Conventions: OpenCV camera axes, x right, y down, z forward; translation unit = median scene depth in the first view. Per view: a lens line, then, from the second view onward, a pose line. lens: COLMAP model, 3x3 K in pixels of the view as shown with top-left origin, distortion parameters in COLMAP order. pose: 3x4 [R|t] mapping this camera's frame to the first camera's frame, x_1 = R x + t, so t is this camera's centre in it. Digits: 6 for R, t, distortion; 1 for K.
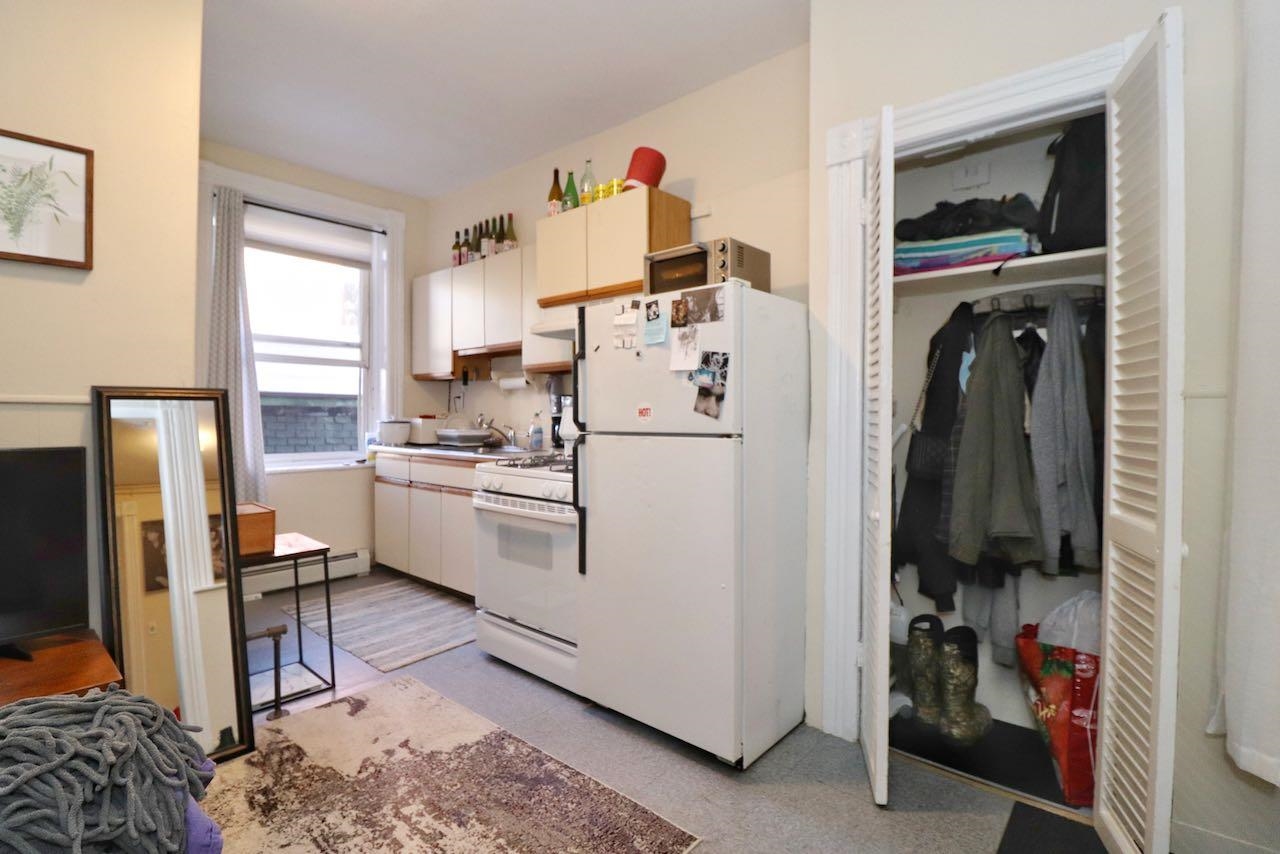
lens RADIAL K [[593.7, 0, 648.4], [0, 593.7, 419.4], [0, 0, 1]] dist [-0.000090, -0.013238]
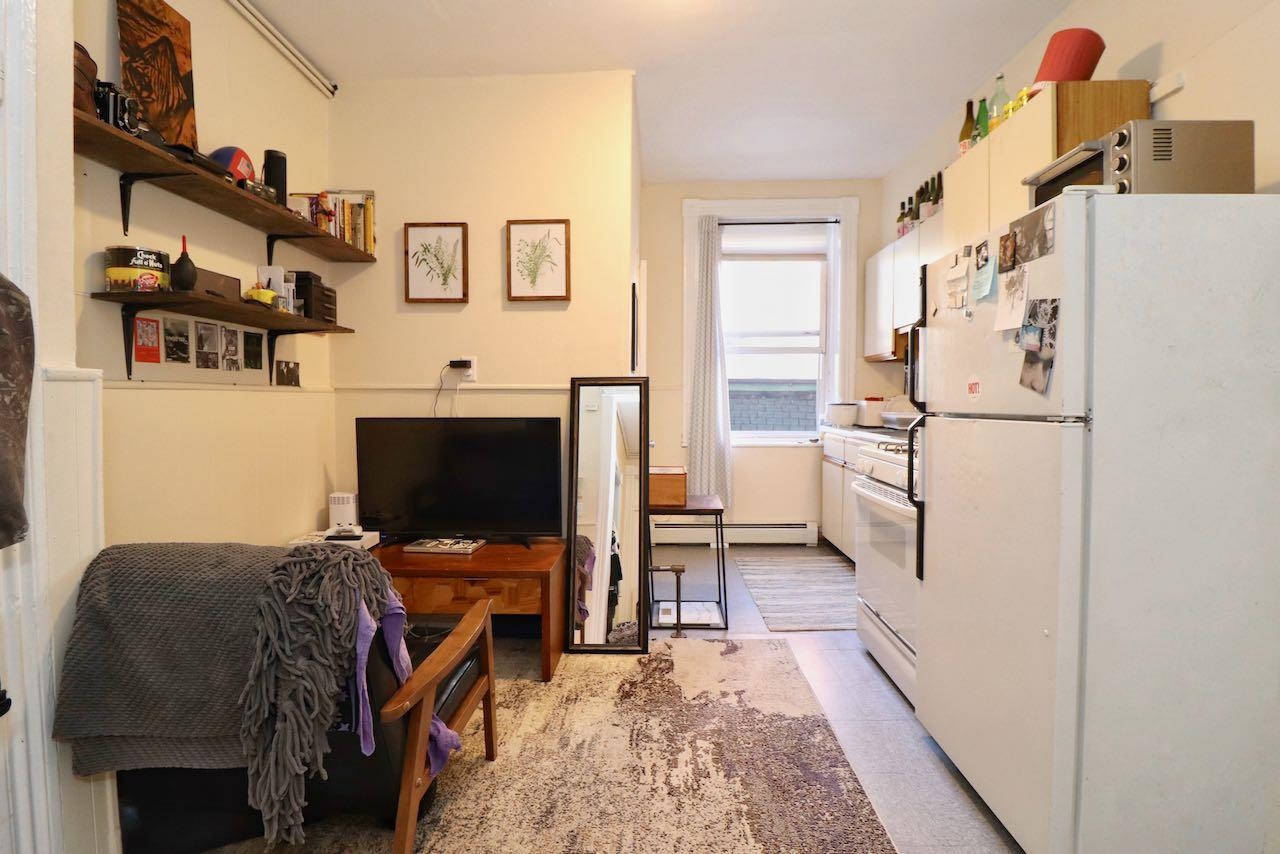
lens RADIAL K [[593.7, 0, 648.4], [0, 593.7, 419.4], [0, 0, 1]] dist [-0.000090, -0.013238]
pose [[0.631110, 0.020580, -0.775420, 0.340874], [-0.001028, 0.999669, 0.025695, 0.010015], [0.775693, -0.015420, 0.630922, 0.183538]]
